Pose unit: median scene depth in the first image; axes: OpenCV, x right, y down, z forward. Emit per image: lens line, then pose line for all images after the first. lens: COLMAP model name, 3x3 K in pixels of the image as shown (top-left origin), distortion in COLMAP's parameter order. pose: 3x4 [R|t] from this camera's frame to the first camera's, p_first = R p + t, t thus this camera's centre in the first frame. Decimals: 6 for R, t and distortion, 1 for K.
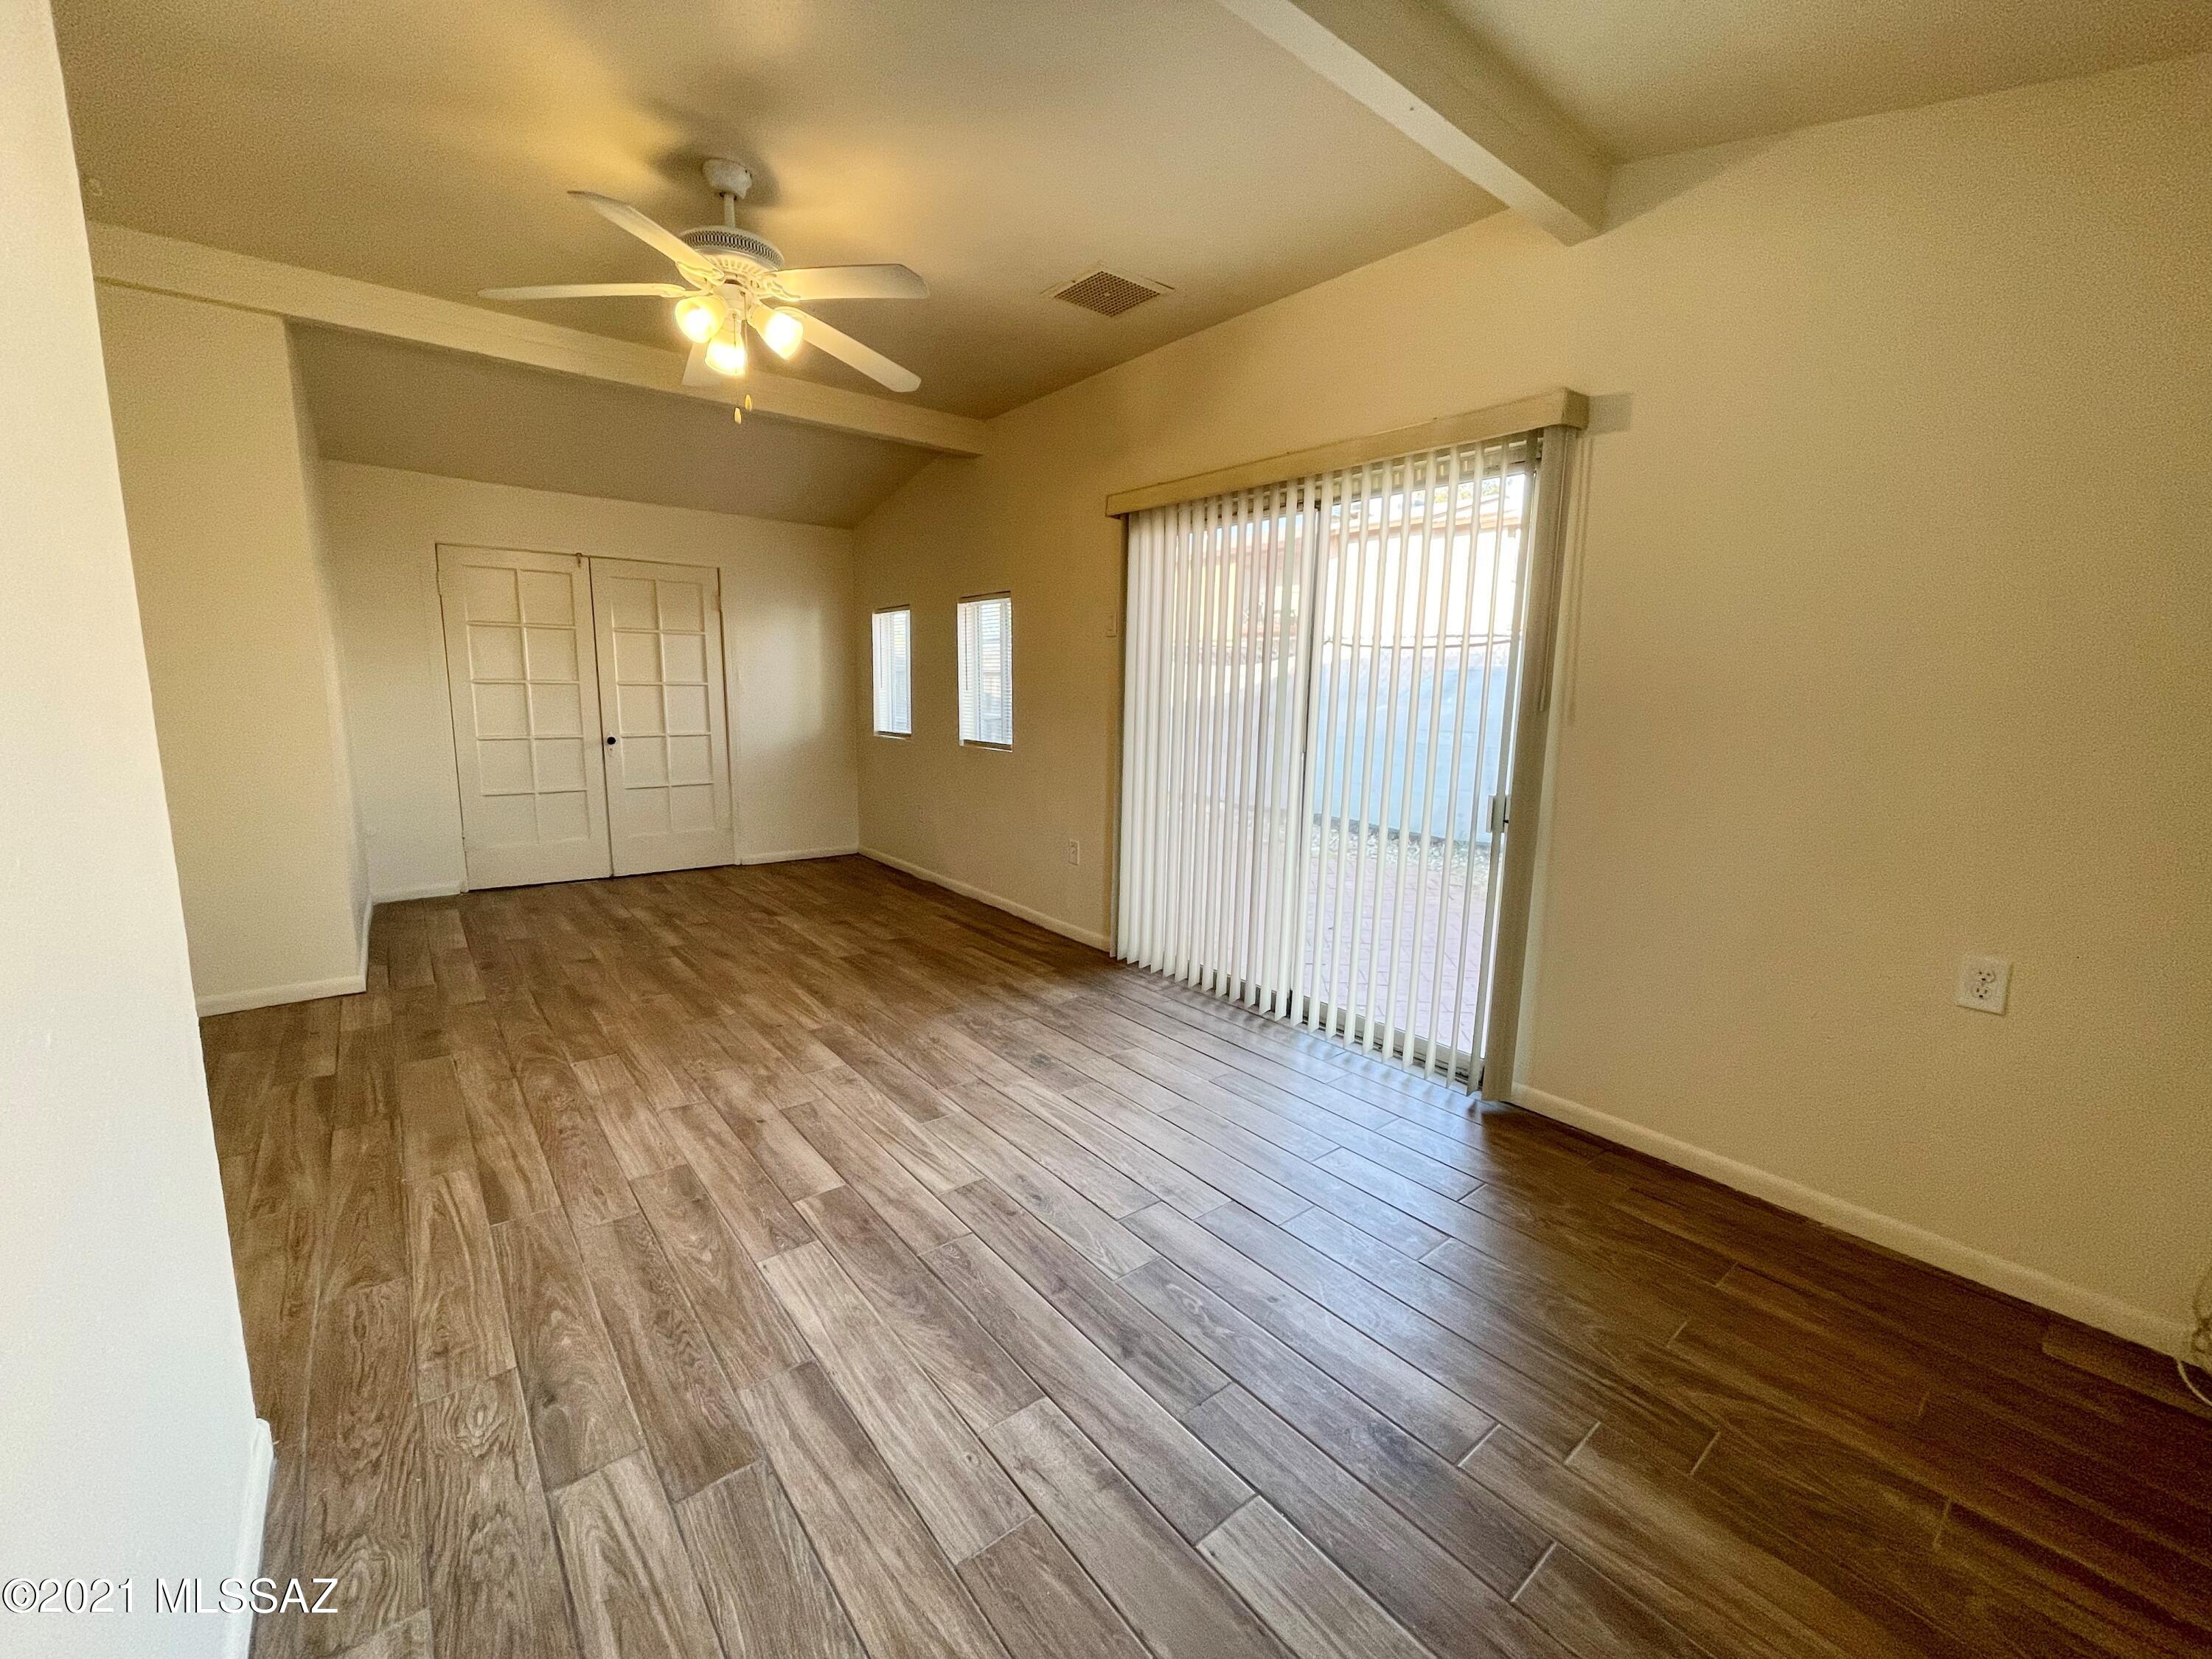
lens RADIAL K [[894.5, 0, 1099.9], [0, 894.5, 826.2], [0, 0, 1]] dist [-0.000232, 0.000322]
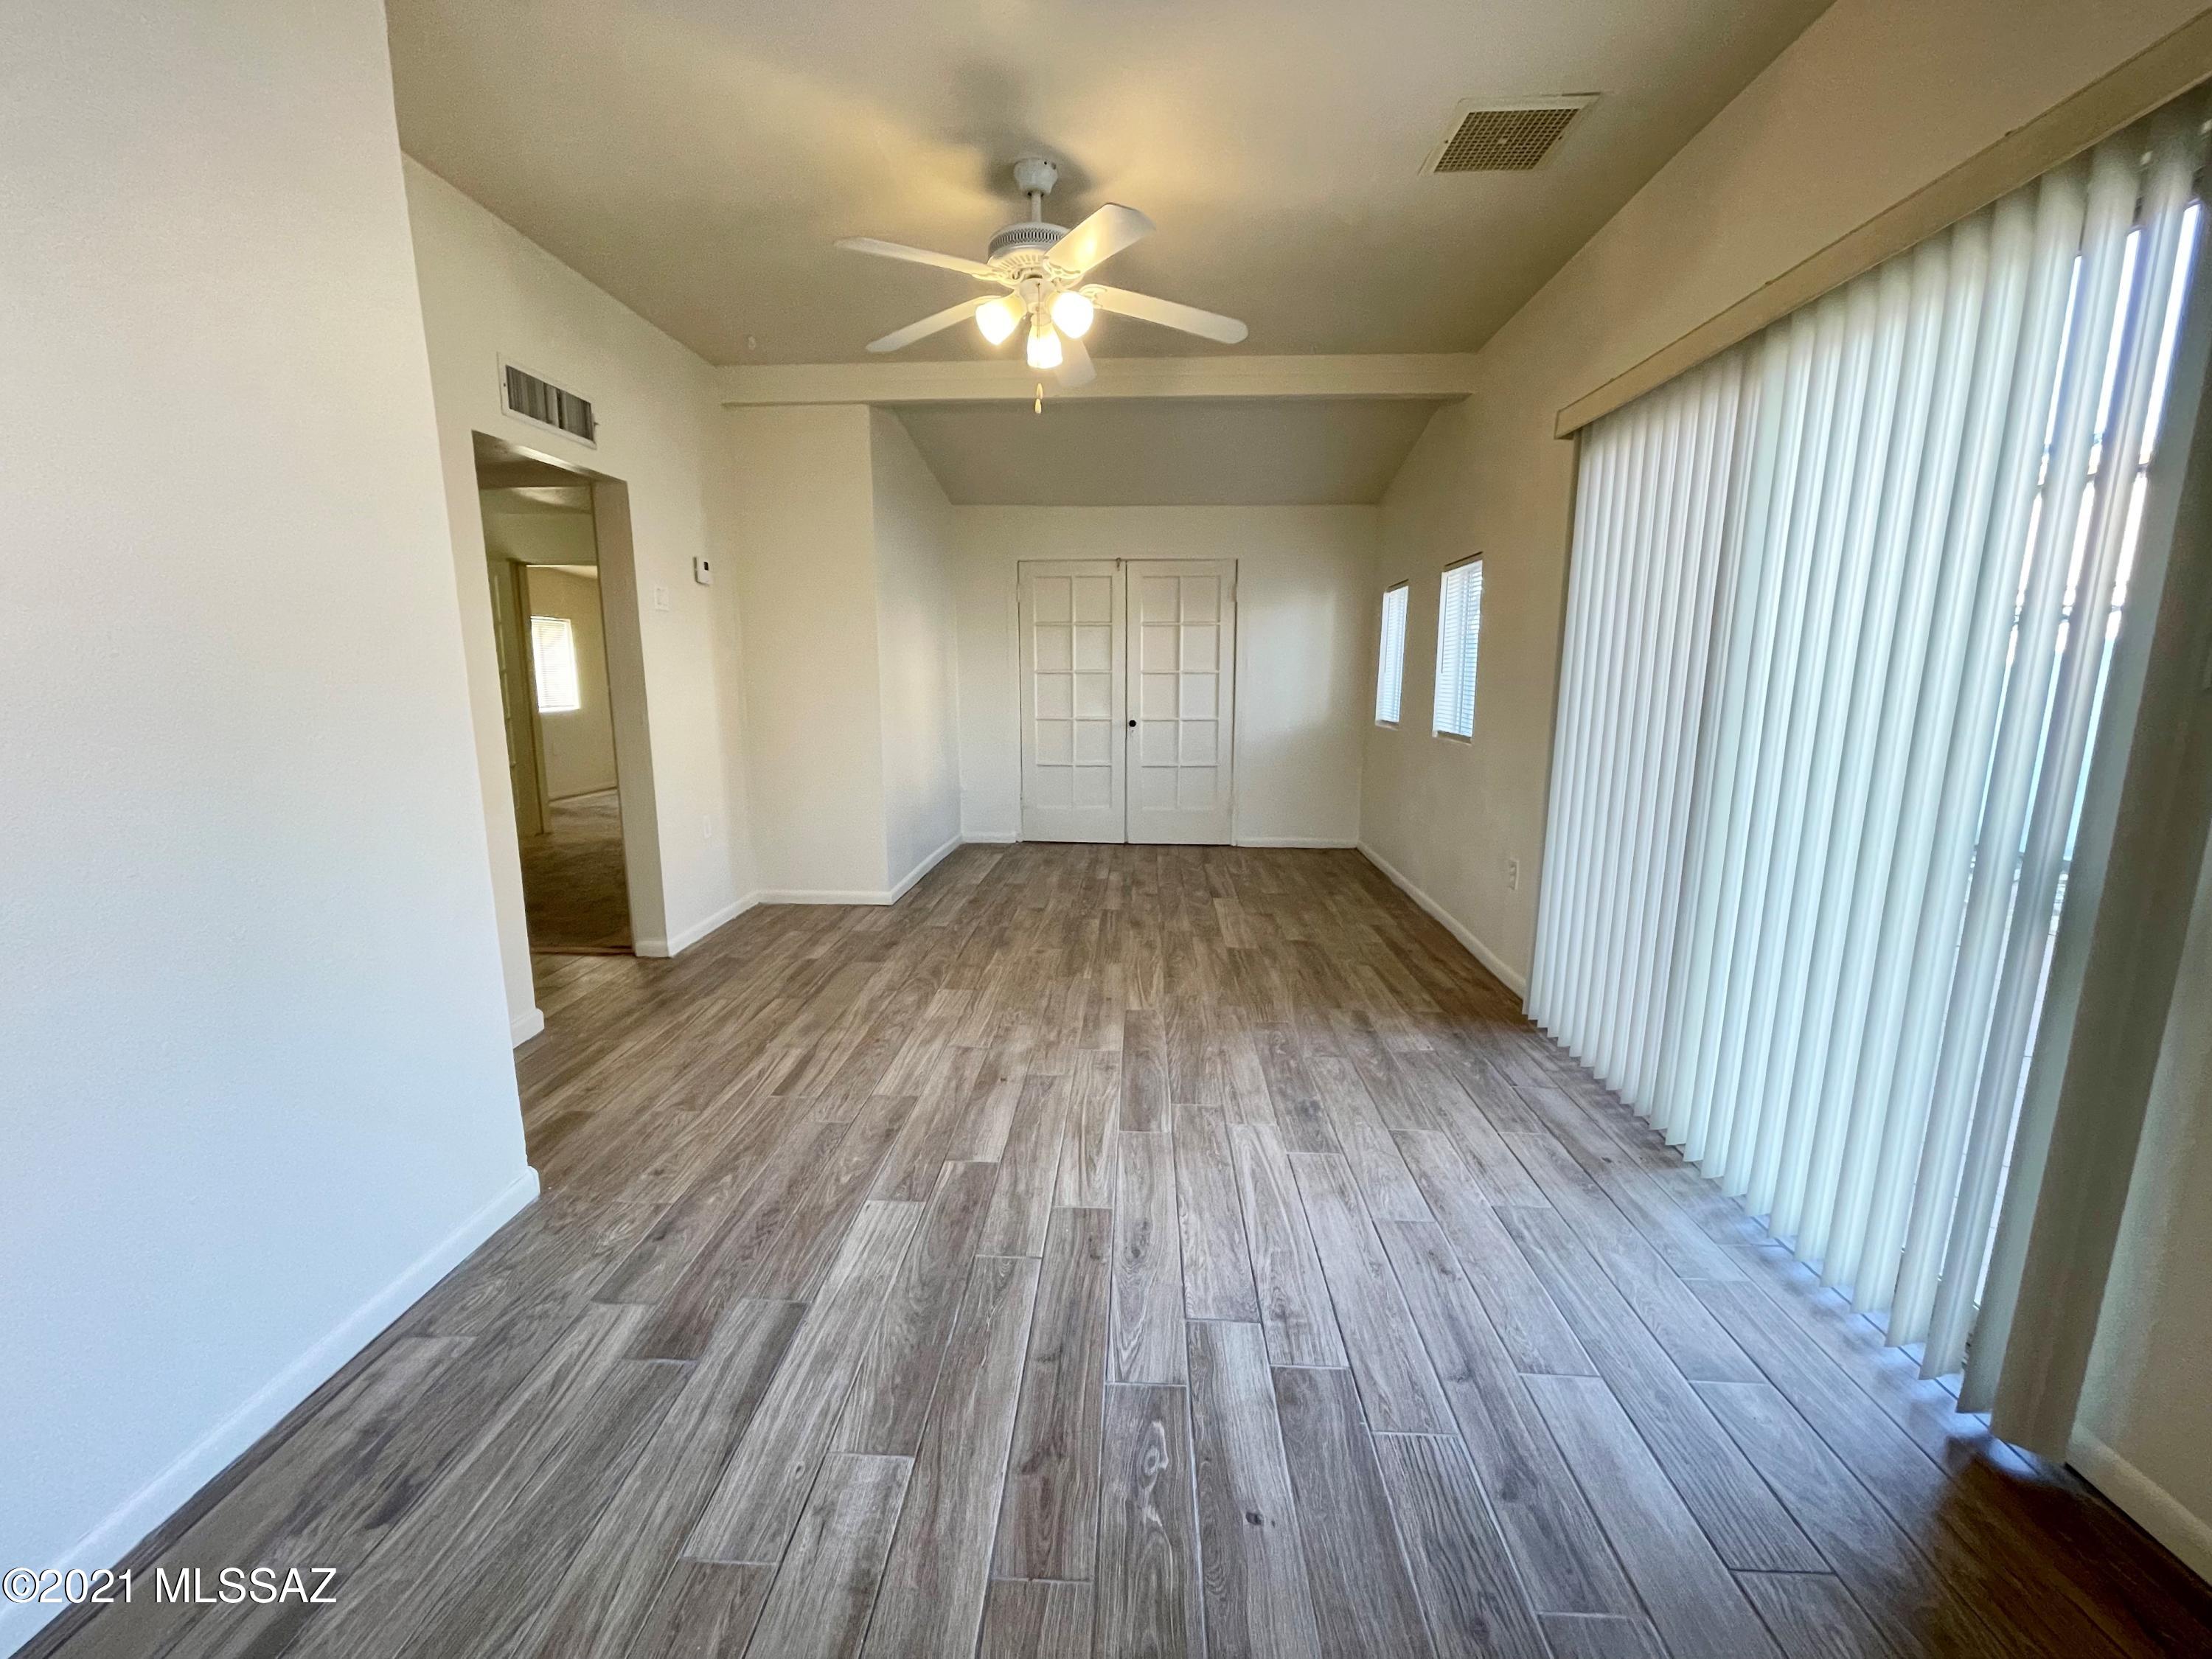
lens RADIAL K [[894.5, 0, 1099.9], [0, 894.5, 826.2], [0, 0, 1]] dist [-0.000232, 0.000322]
pose [[0.747994, 0.097247, -0.656542, 0.339313], [-0.091359, 0.994877, 0.043276, -0.022169], [0.657388, 0.027611, 0.753047, 0.248765]]
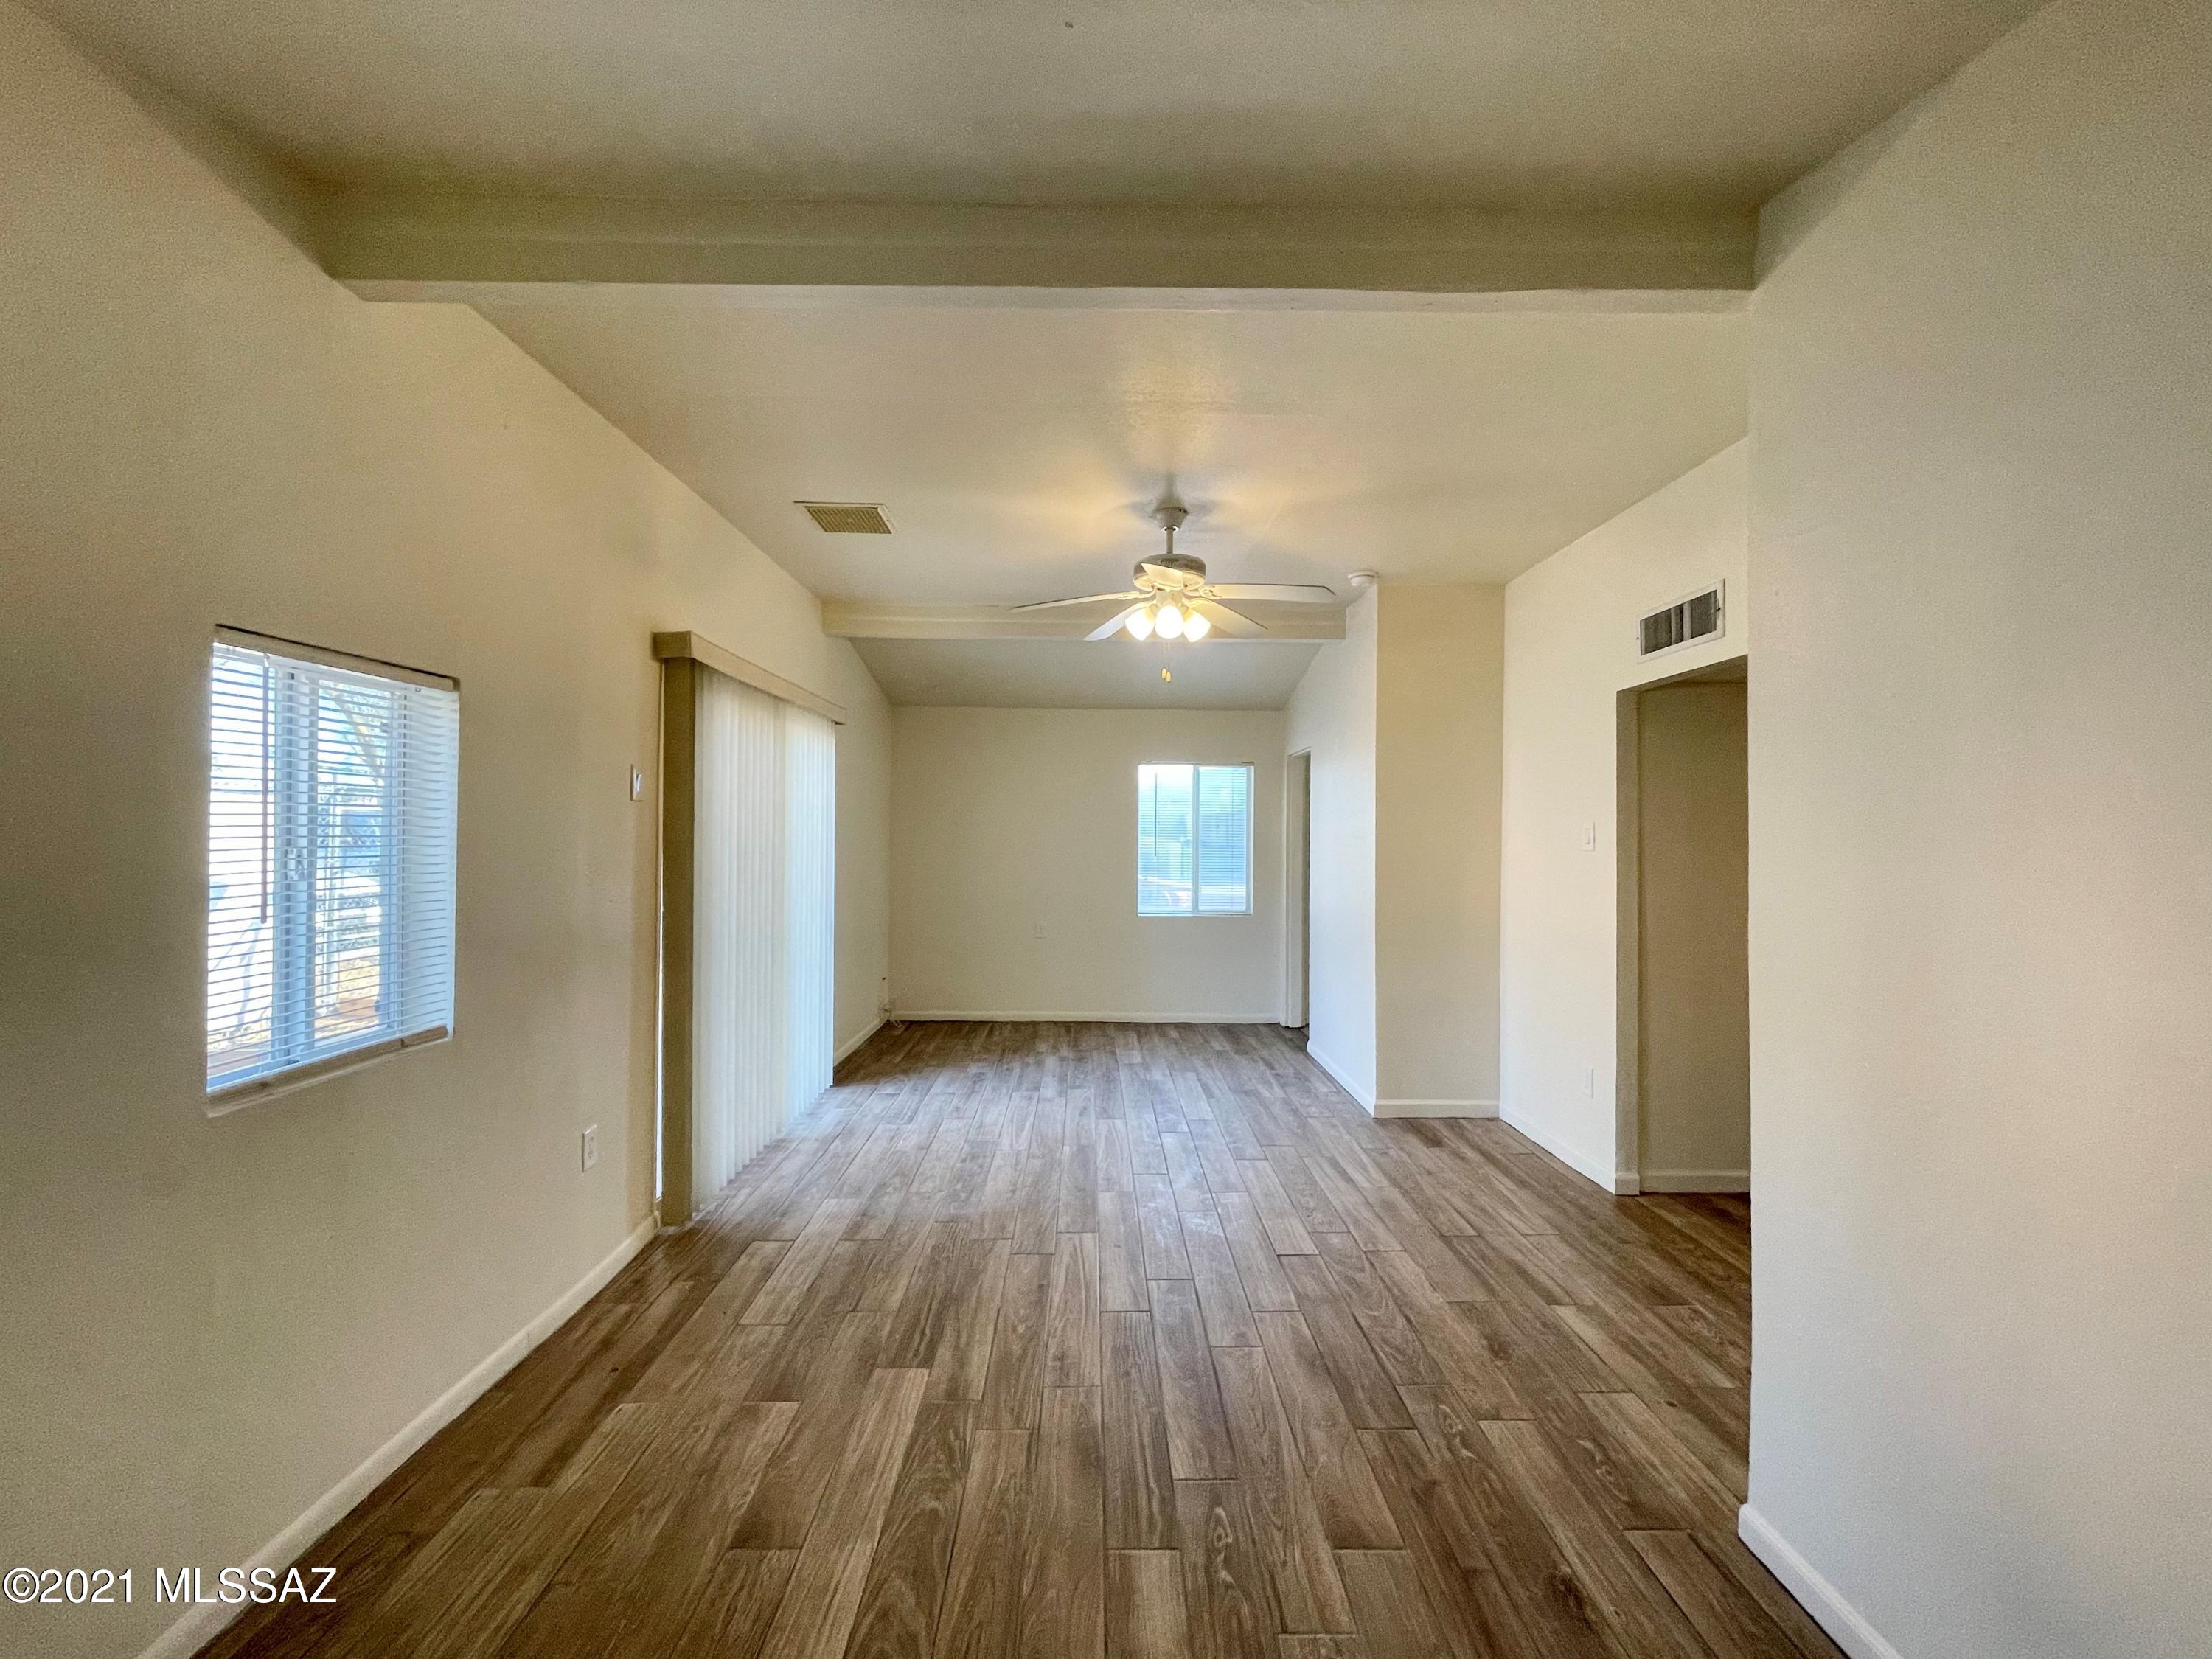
lens RADIAL K [[894.5, 0, 1099.9], [0, 894.5, 826.2], [0, 0, 1]] dist [-0.000232, 0.000322]
pose [[-0.785759, -0.020563, 0.618191, -1.049330], [0.075170, 0.988865, 0.128438, -0.372970], [-0.613948, 0.147391, -0.775463, 1.931707]]
